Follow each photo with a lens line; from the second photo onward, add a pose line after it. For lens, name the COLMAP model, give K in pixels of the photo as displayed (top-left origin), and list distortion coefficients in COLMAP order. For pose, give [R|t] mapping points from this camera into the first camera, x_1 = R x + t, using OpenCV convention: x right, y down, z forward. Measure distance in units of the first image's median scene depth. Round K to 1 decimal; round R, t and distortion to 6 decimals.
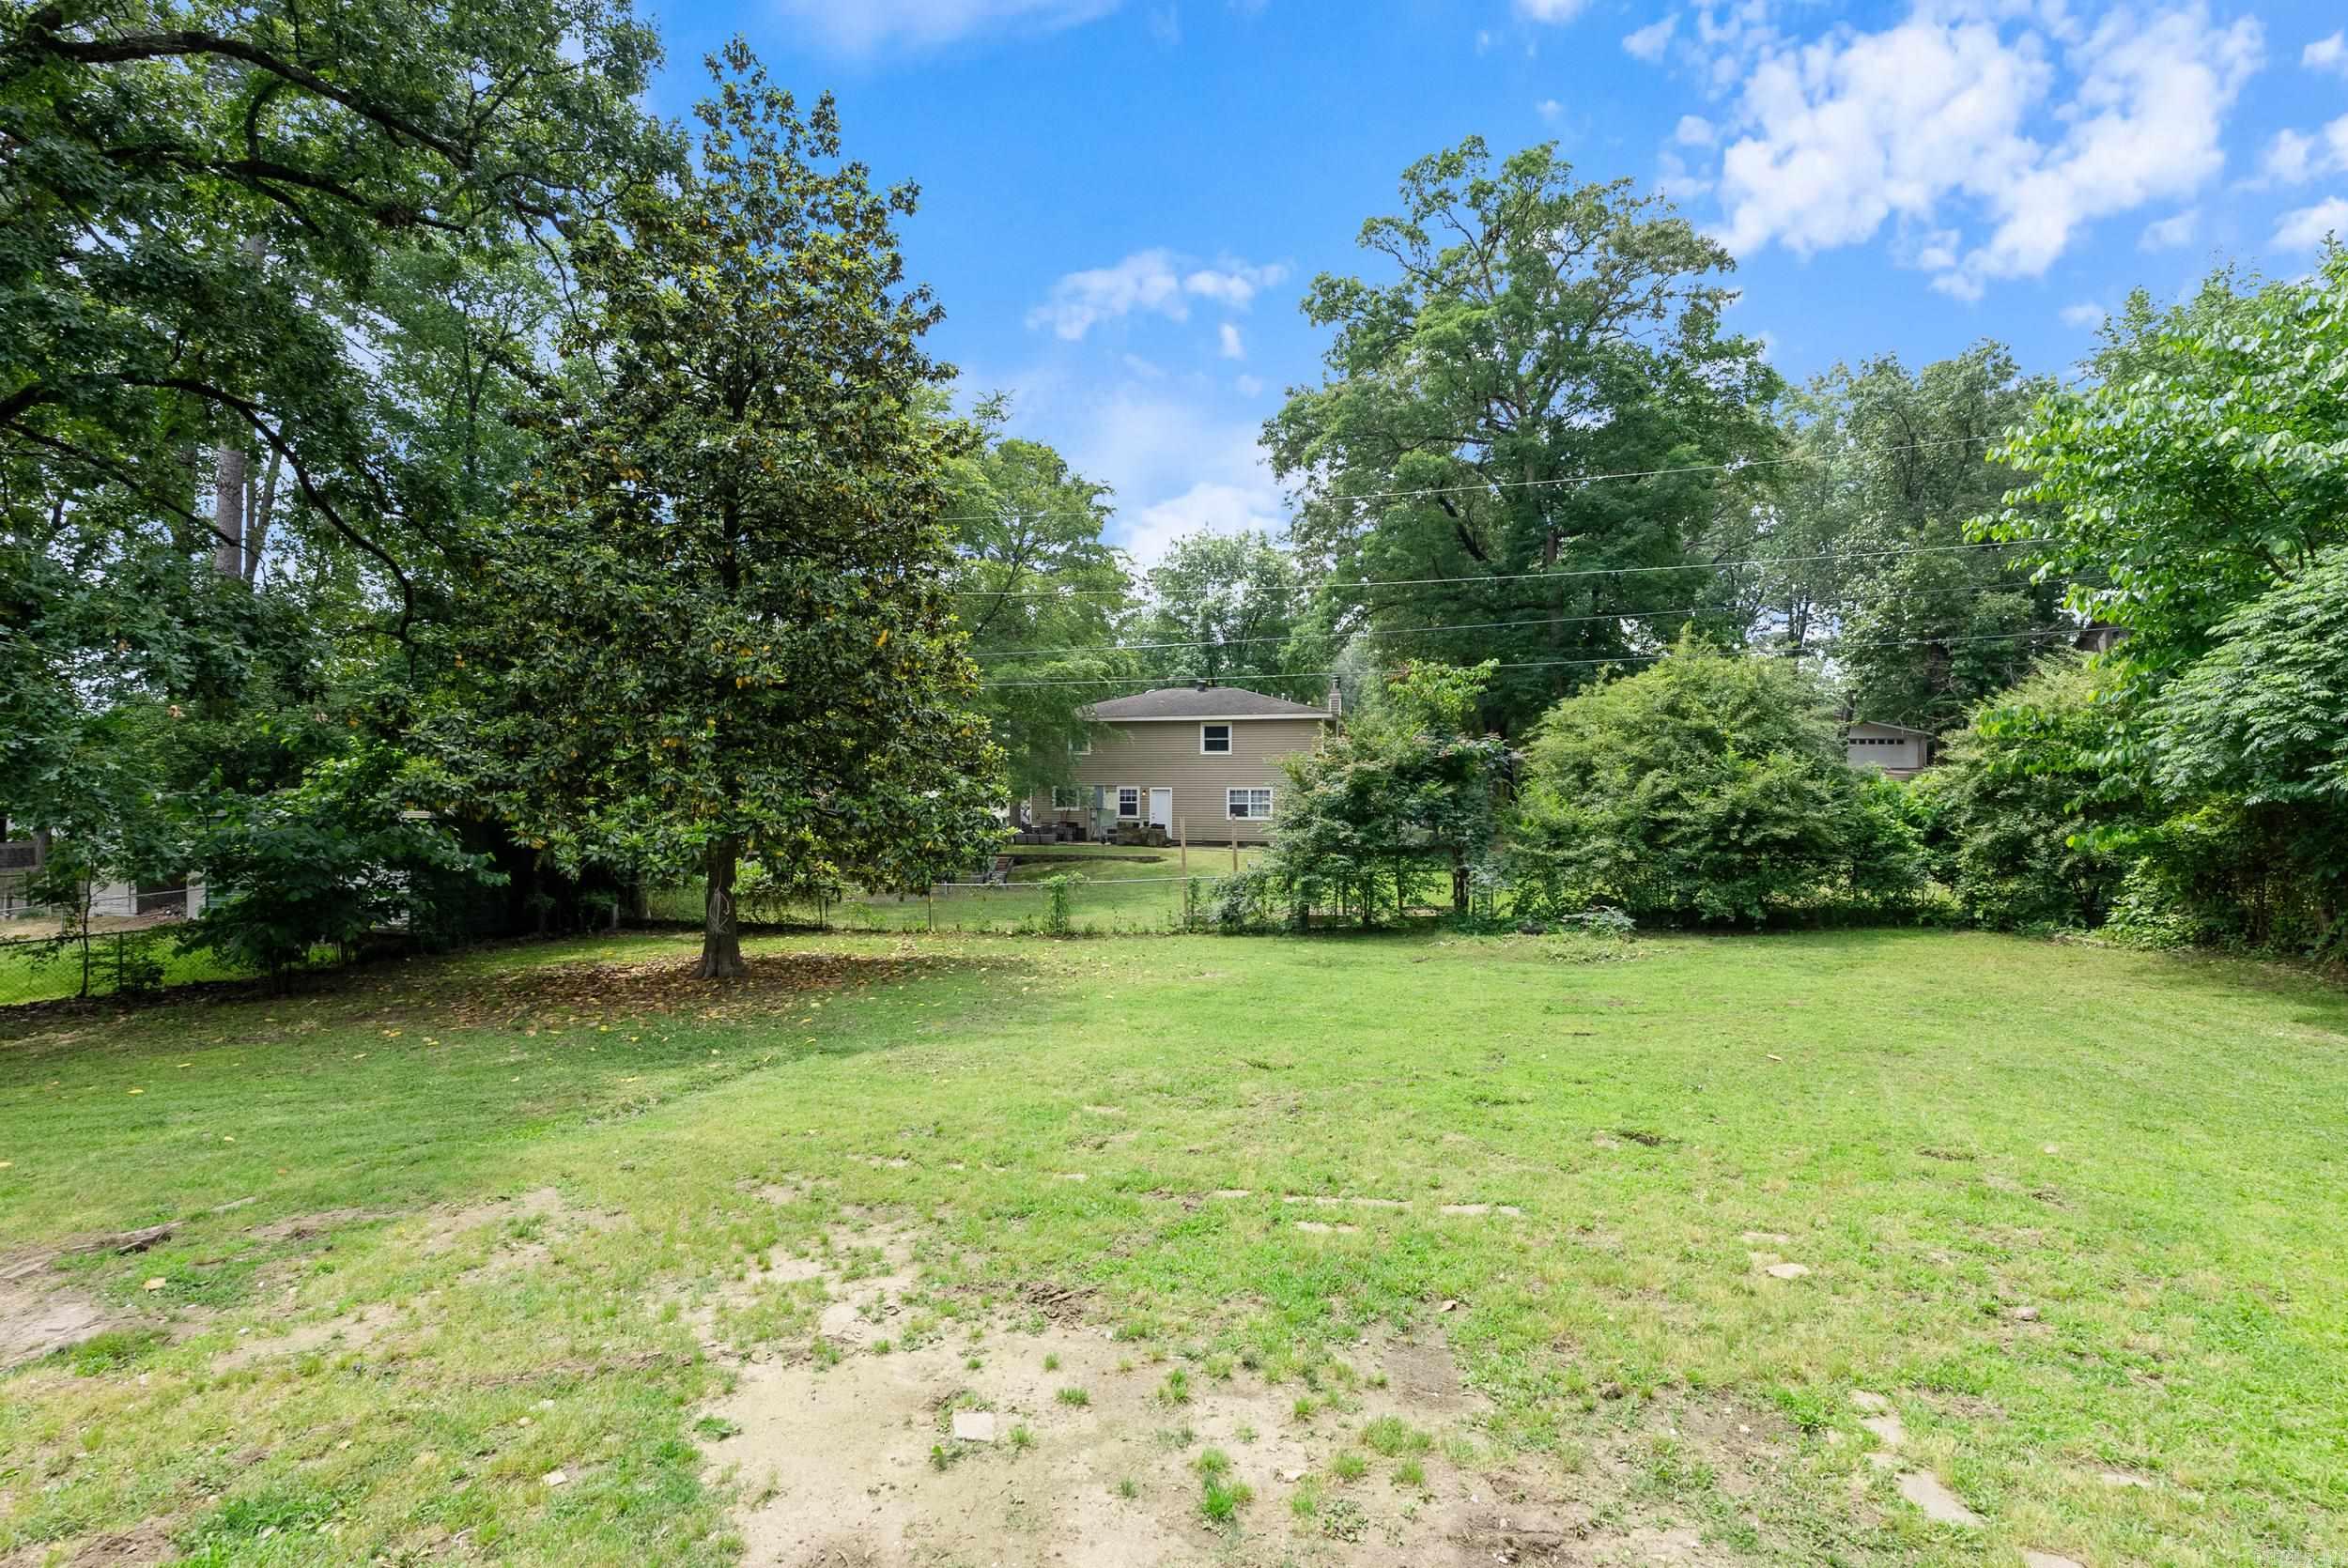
lens RADIAL K [[1034.5, 0, 1177.6], [0, 1034.5, 780.2], [0, 0, 1]] dist [-0.010729, -0.000496]
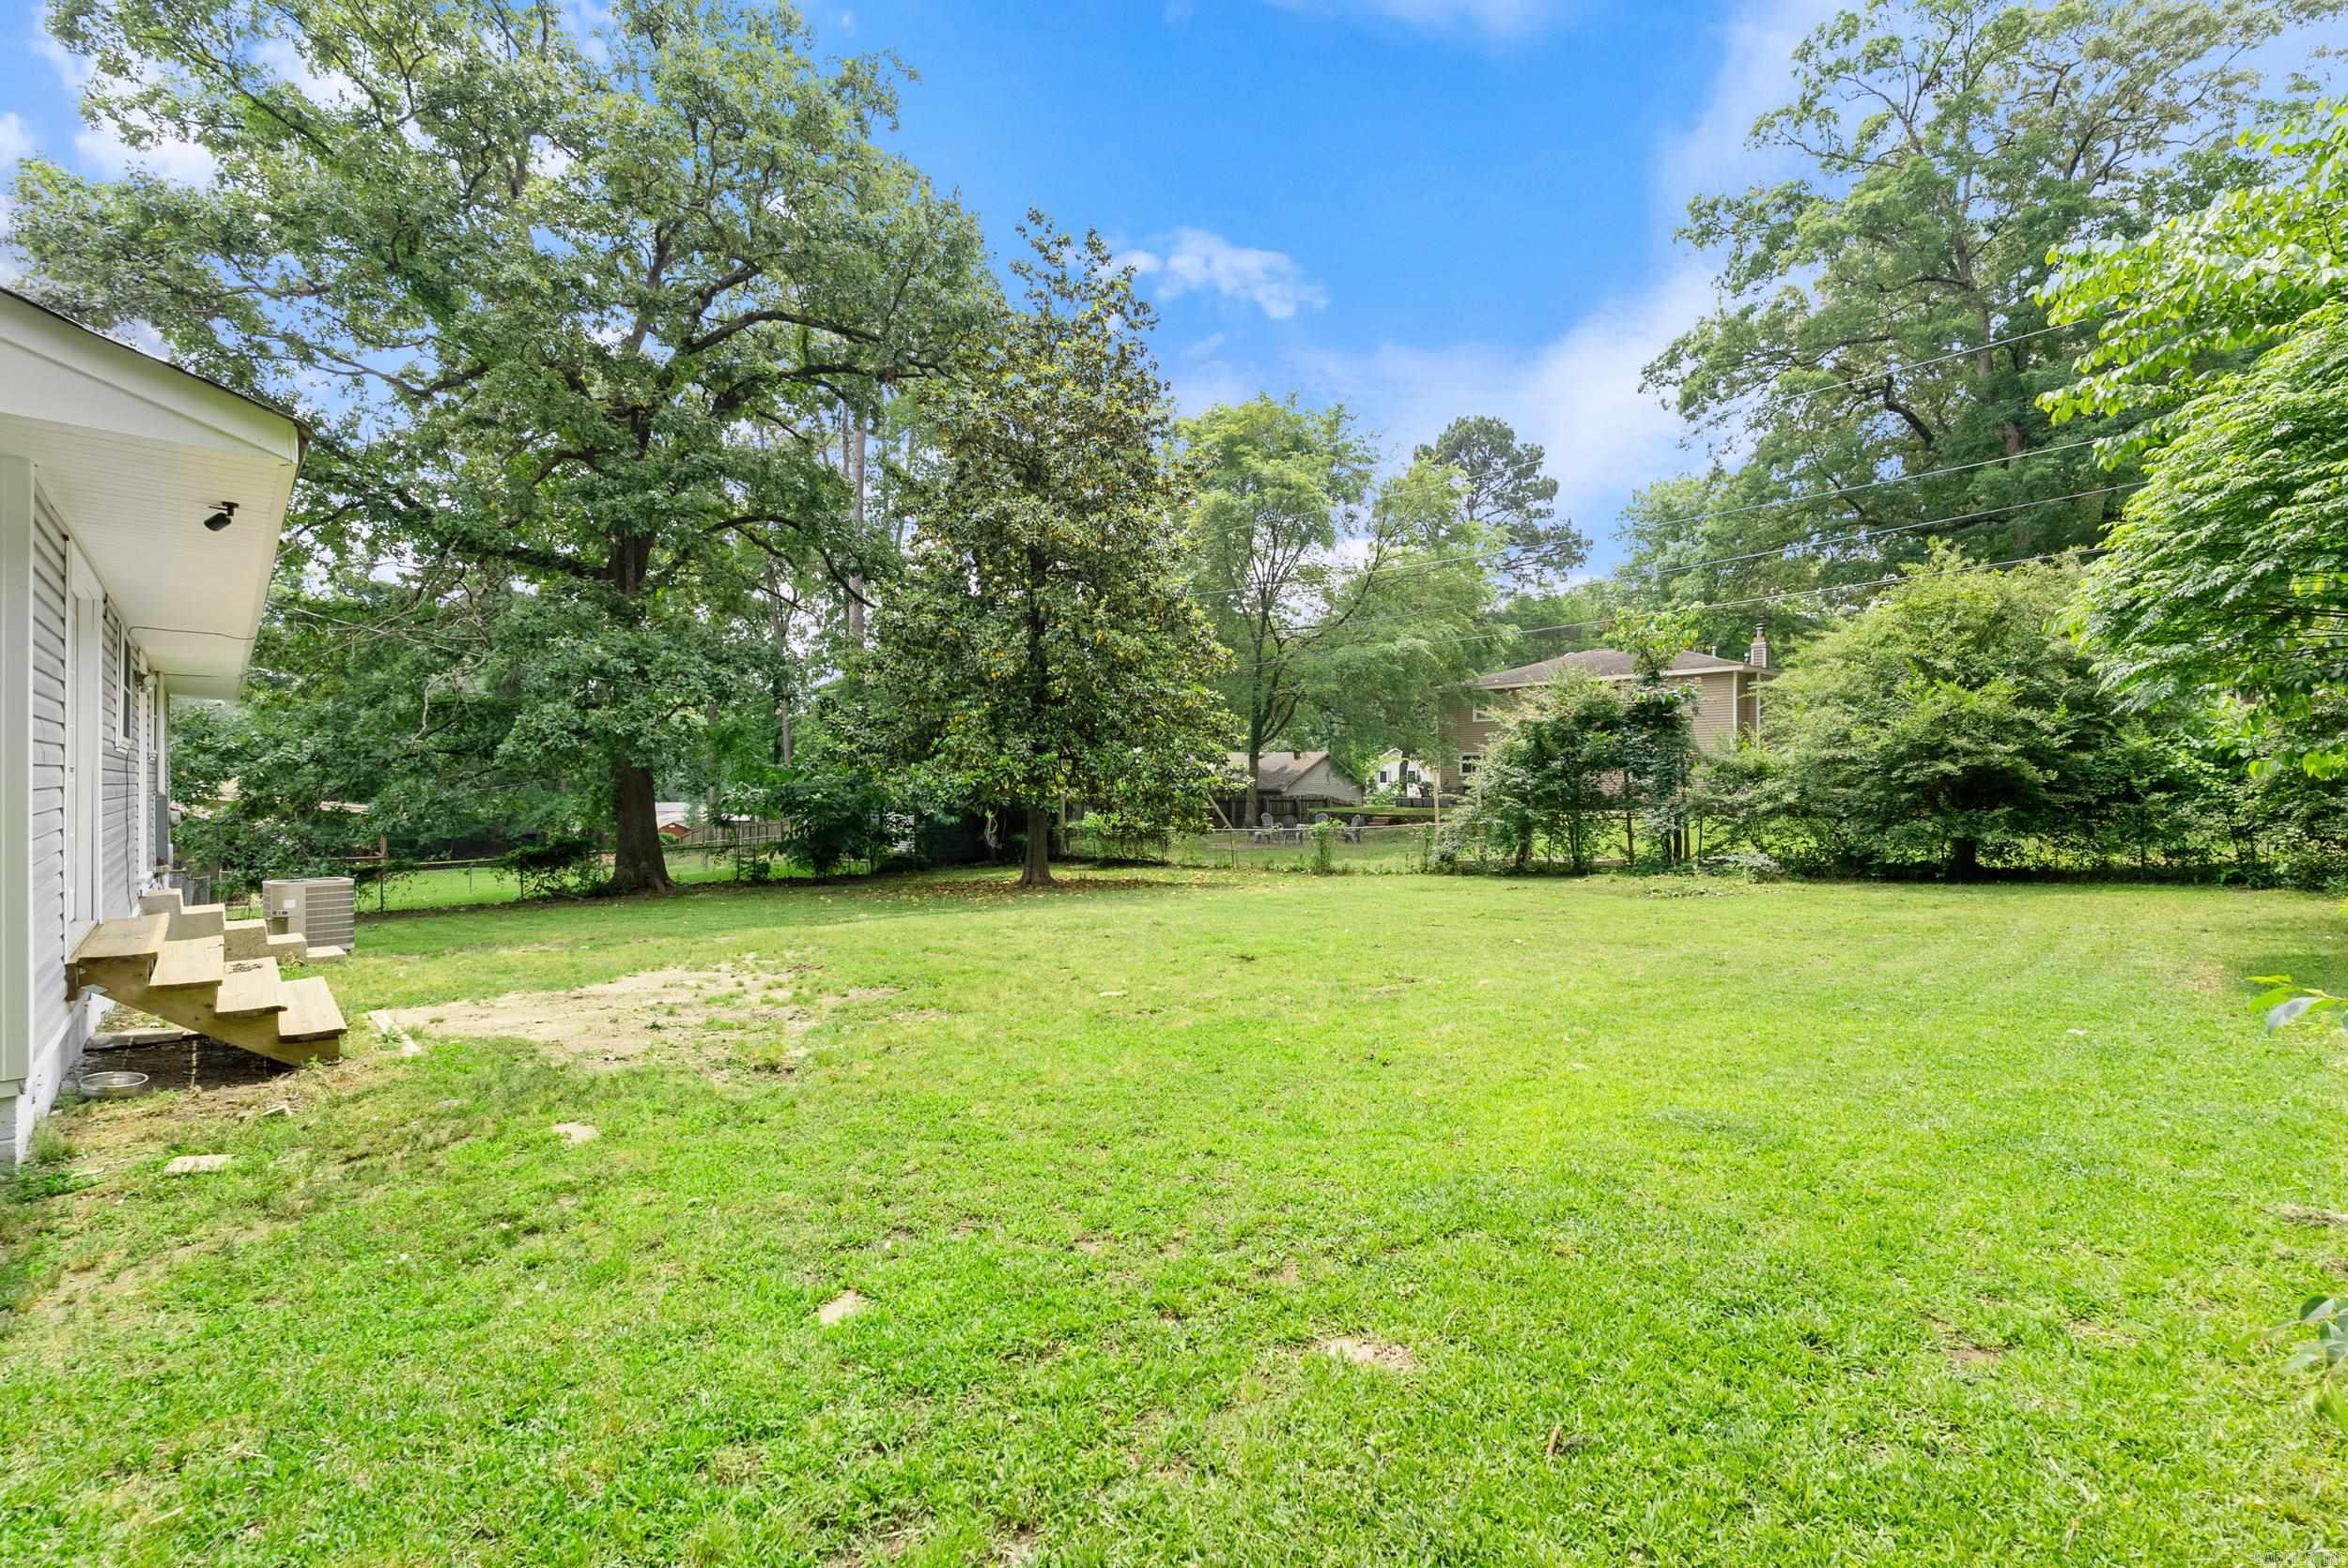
lens RADIAL K [[1034.5, 0, 1177.6], [0, 1034.5, 780.2], [0, 0, 1]] dist [-0.010729, -0.000496]
pose [[0.853891, -0.012850, -0.520293, 0.374280], [0.024771, 0.999566, 0.015966, 0.024093], [0.519862, -0.026521, 0.853838, -0.083694]]
